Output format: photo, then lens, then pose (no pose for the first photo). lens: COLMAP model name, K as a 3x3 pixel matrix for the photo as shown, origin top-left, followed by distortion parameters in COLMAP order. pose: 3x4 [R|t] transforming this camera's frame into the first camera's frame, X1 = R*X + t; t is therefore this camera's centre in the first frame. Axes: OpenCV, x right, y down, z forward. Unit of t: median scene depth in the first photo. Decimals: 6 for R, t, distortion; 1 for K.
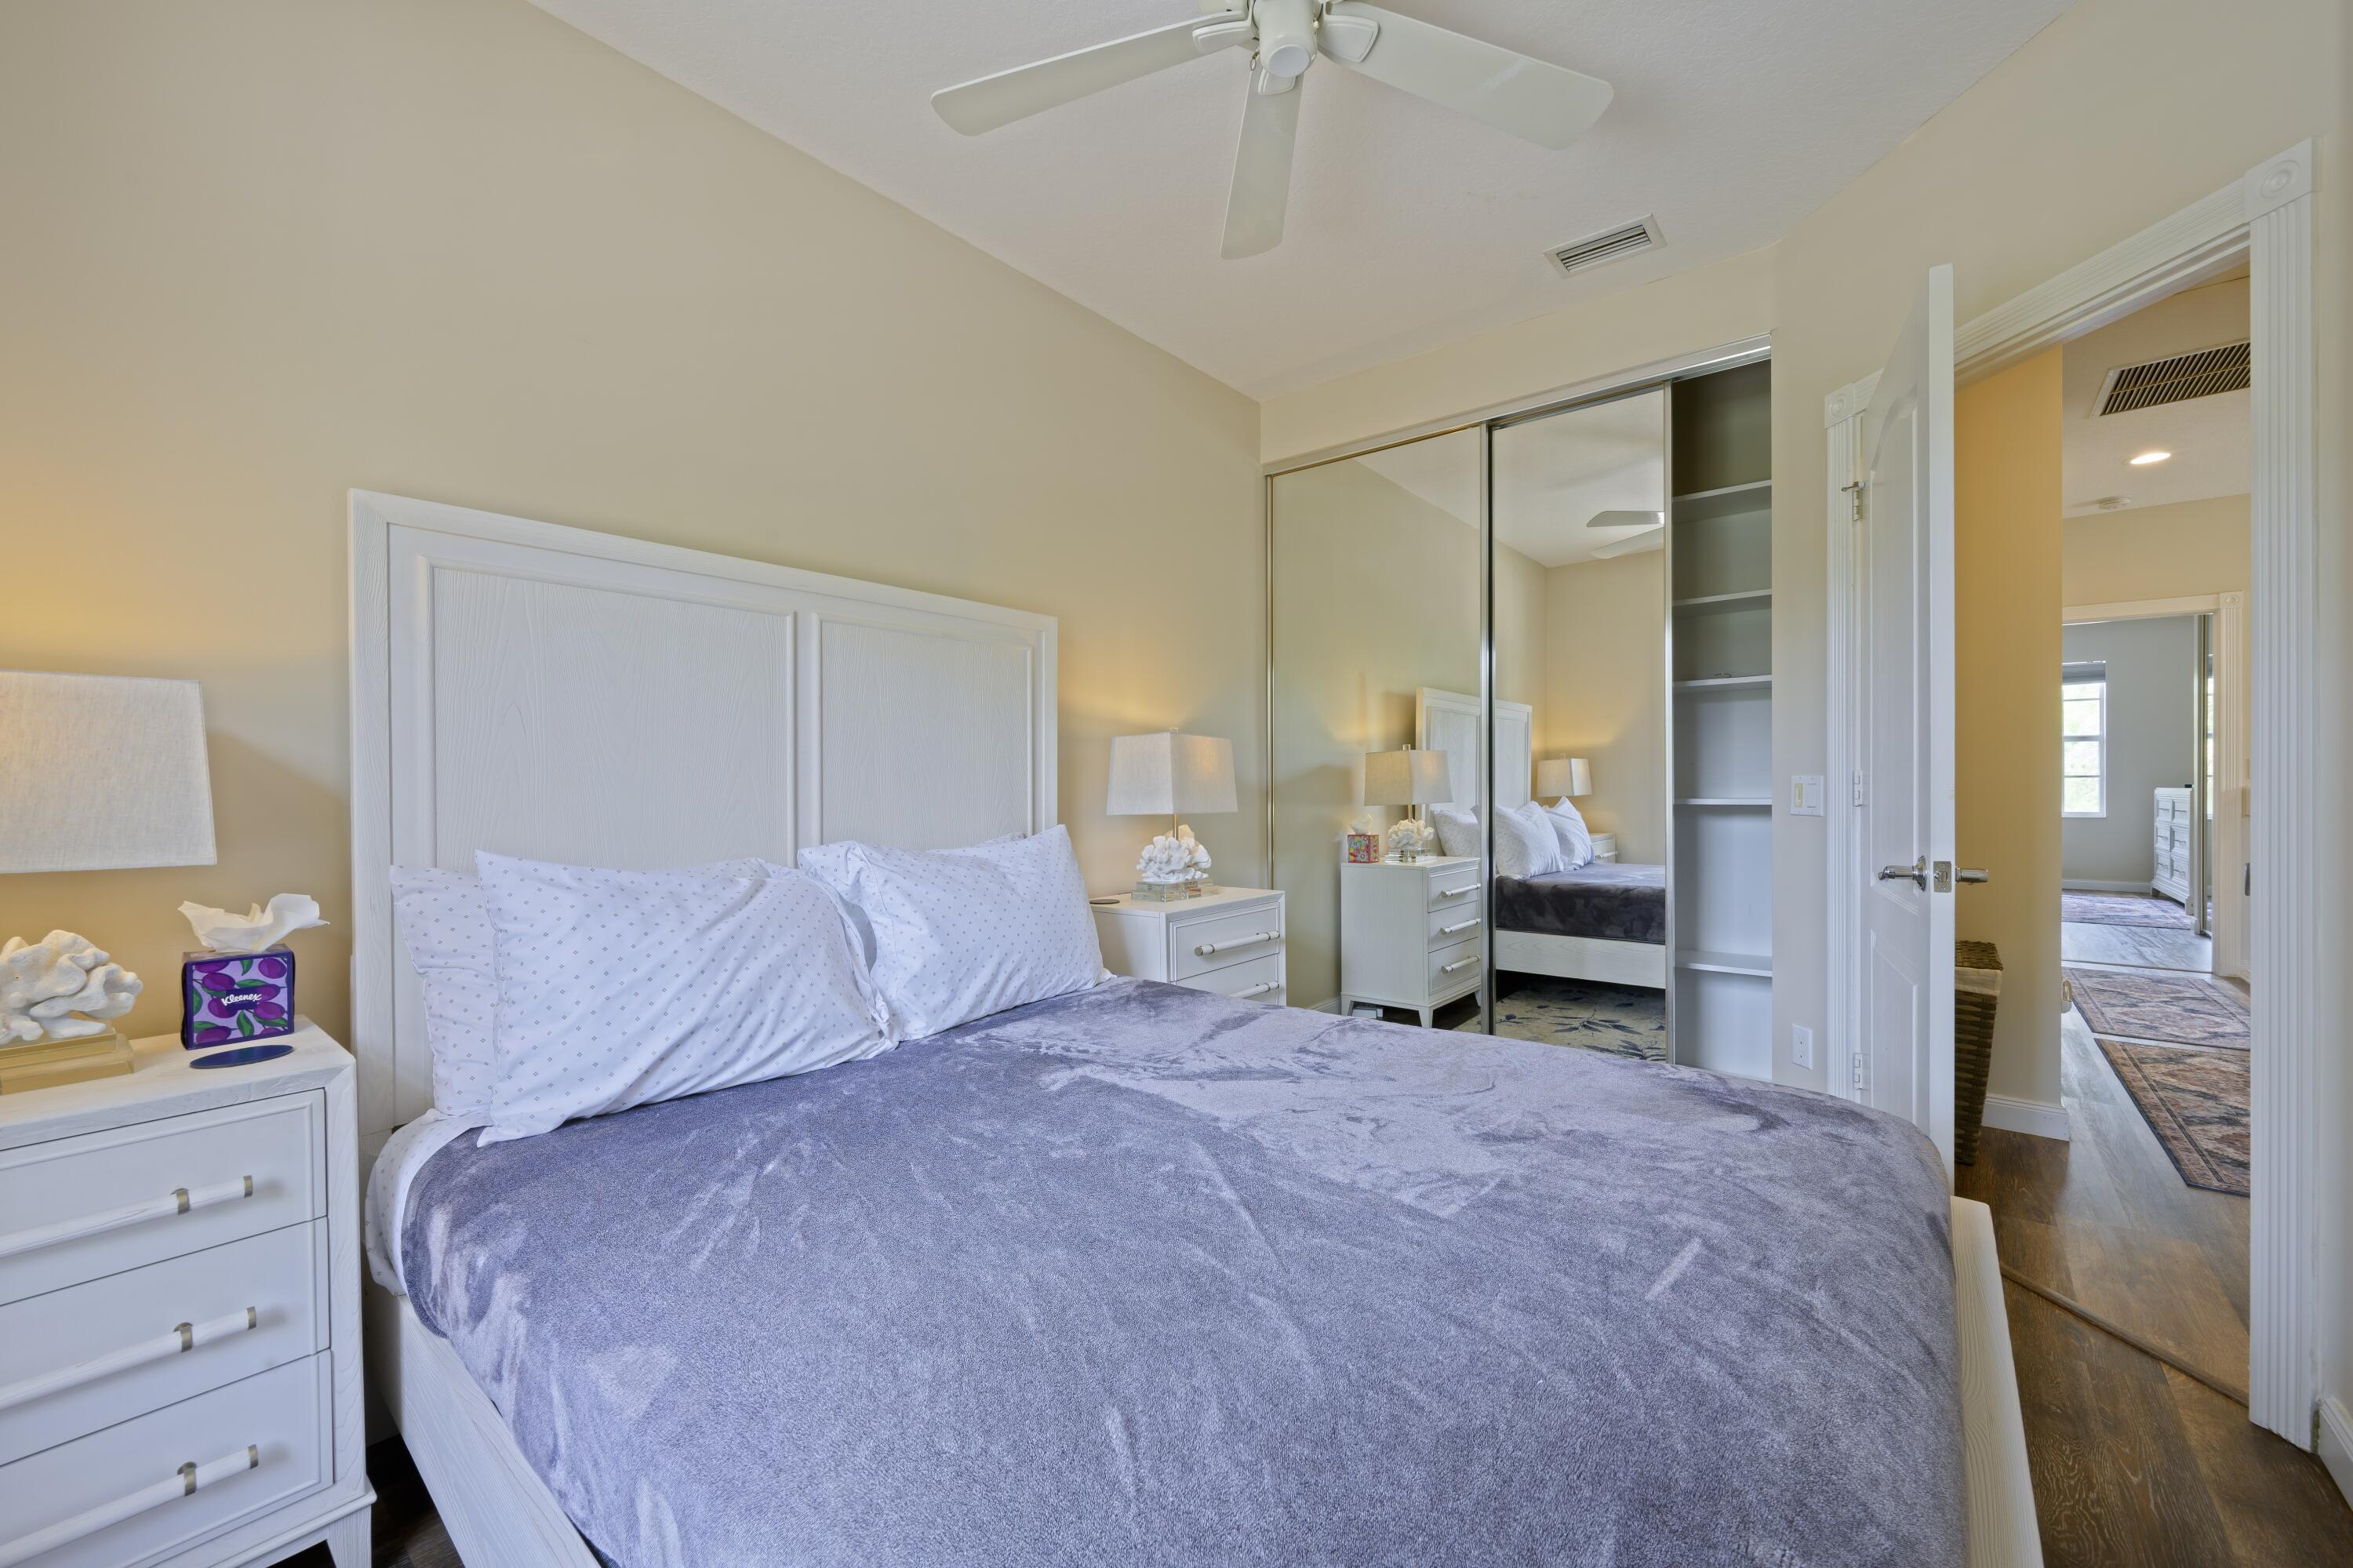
lens RADIAL K [[931.1, 0, 1174.0], [0, 931.1, 787.3], [0, 0, 1]] dist [0.000363, -0.000325]
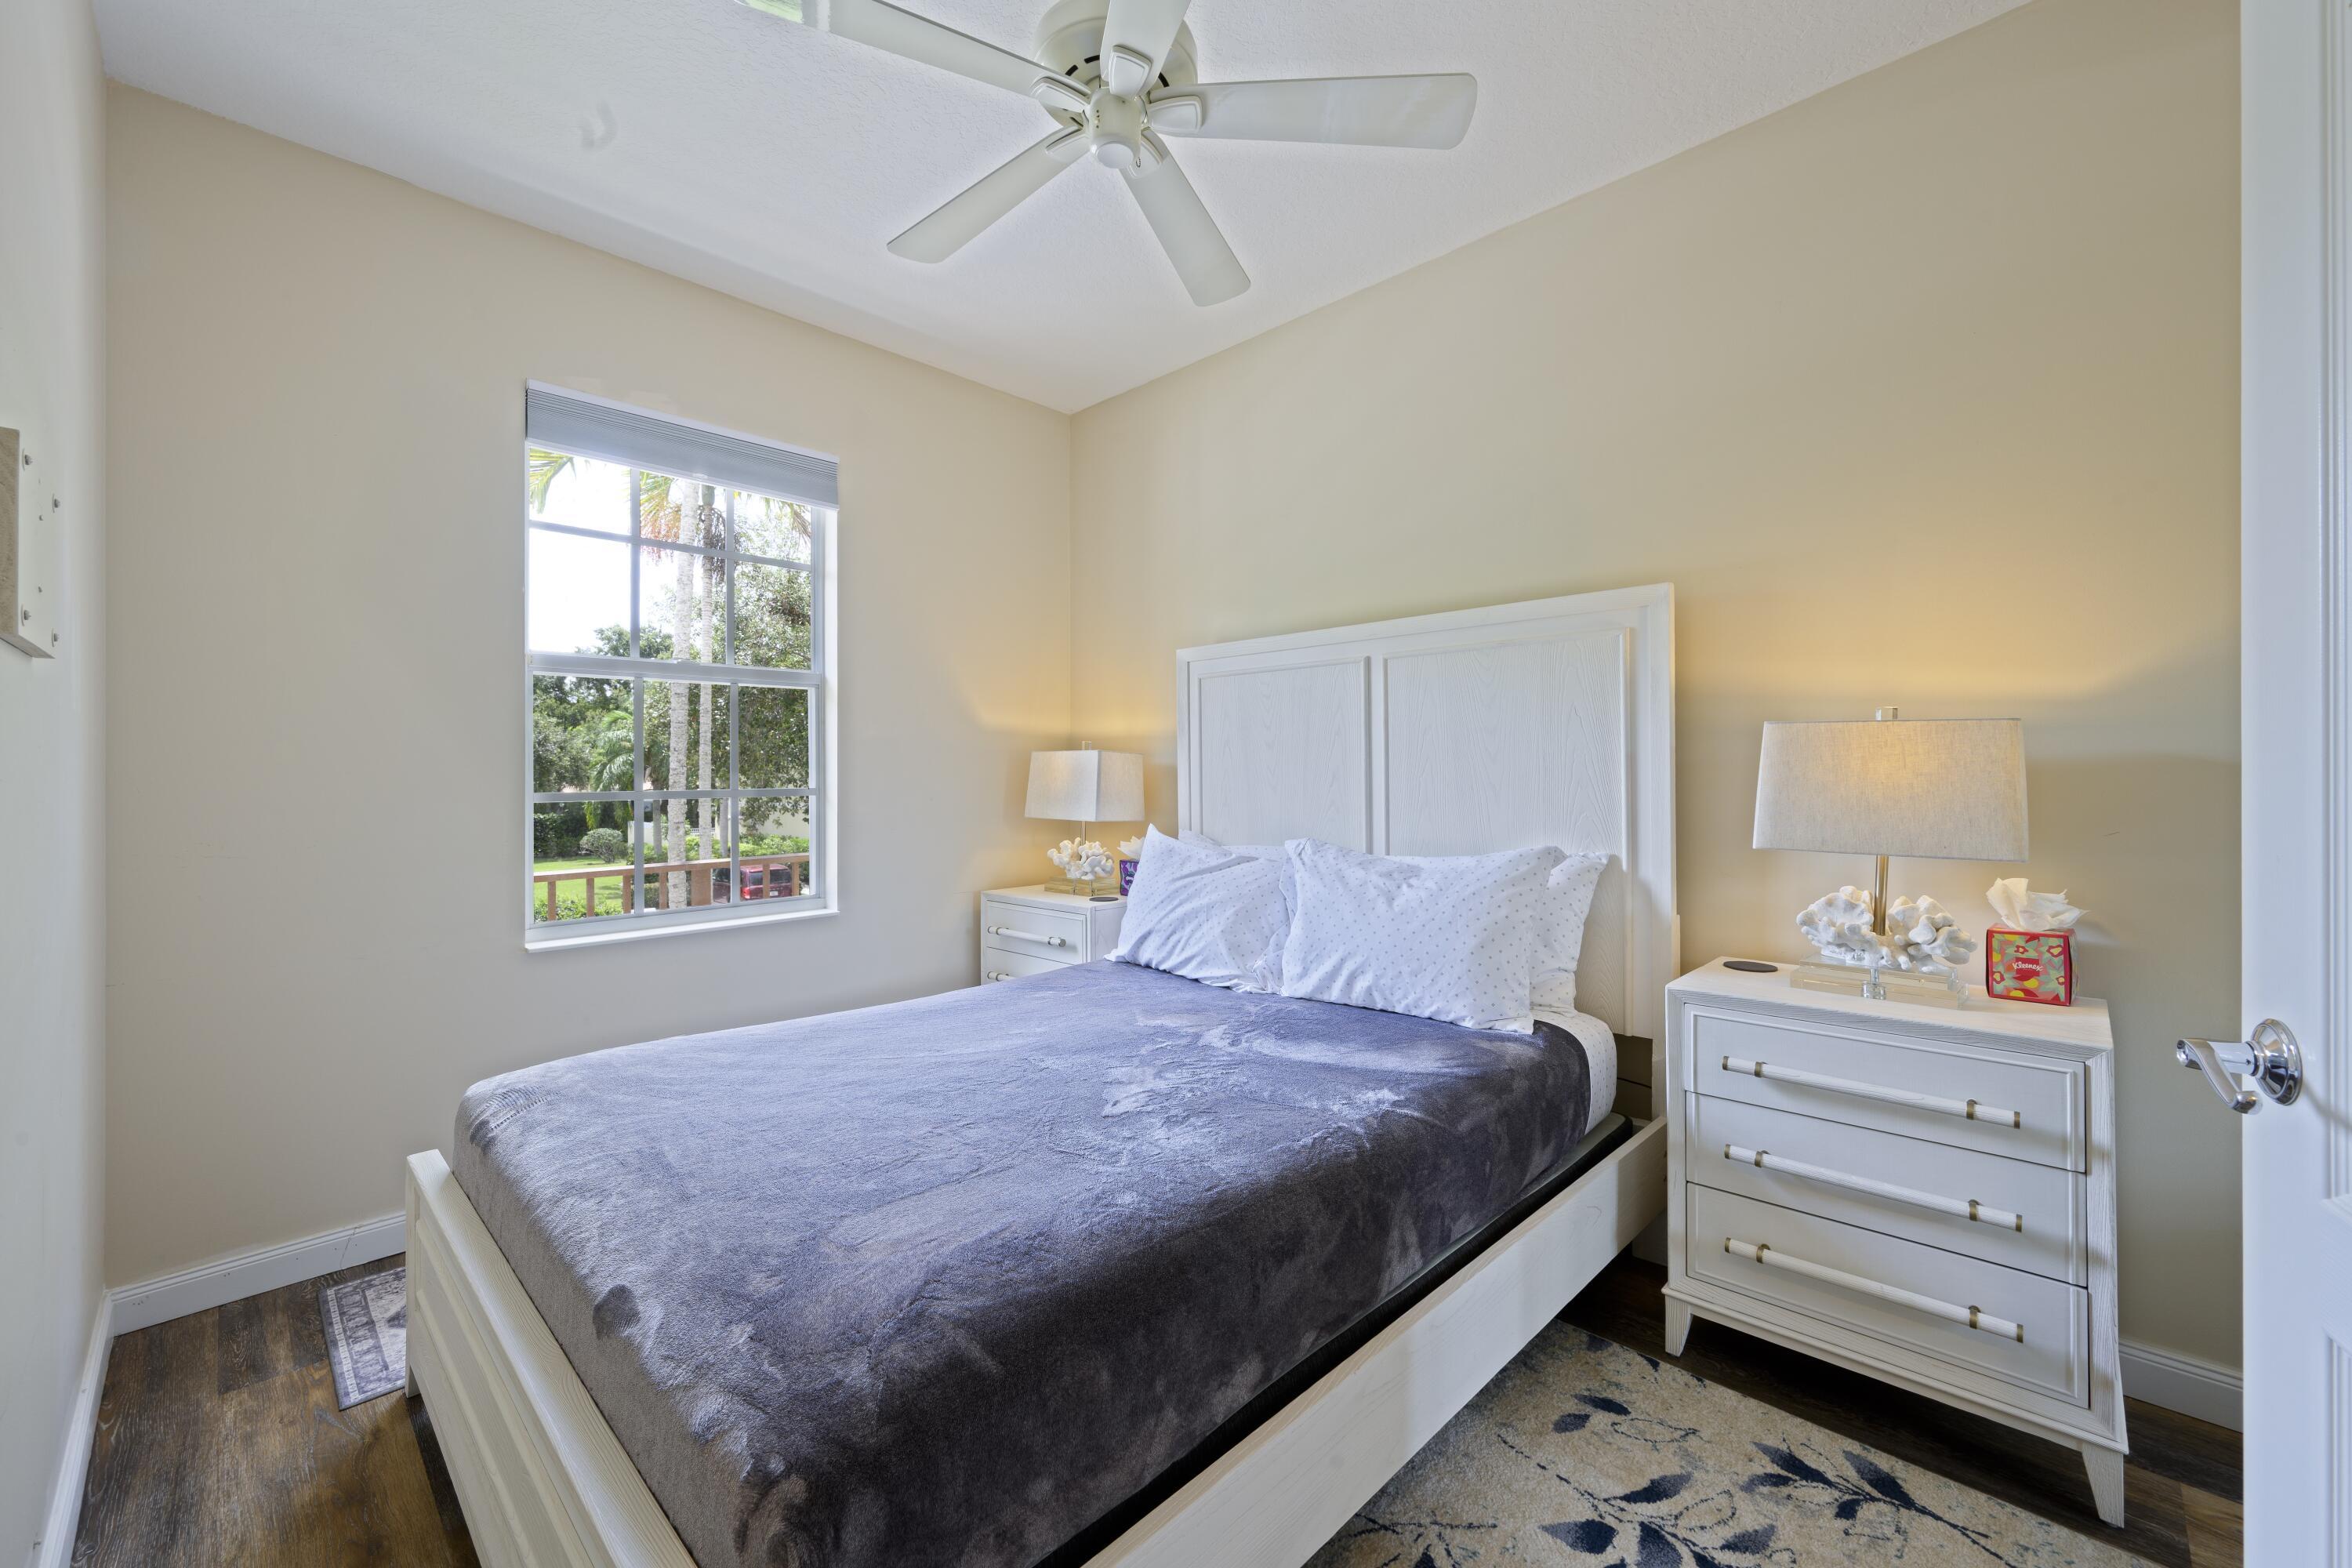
lens RADIAL K [[930.6, 0, 1177.5], [0, 930.6, 778.0], [0, 0, 1]] dist [0.000363, -0.000325]
pose [[-0.091689, 0.003881, -0.995780, 1.126176], [0.001288, 0.999992, 0.003779, -0.036859], [0.995787, -0.000936, -0.091693, 1.093901]]
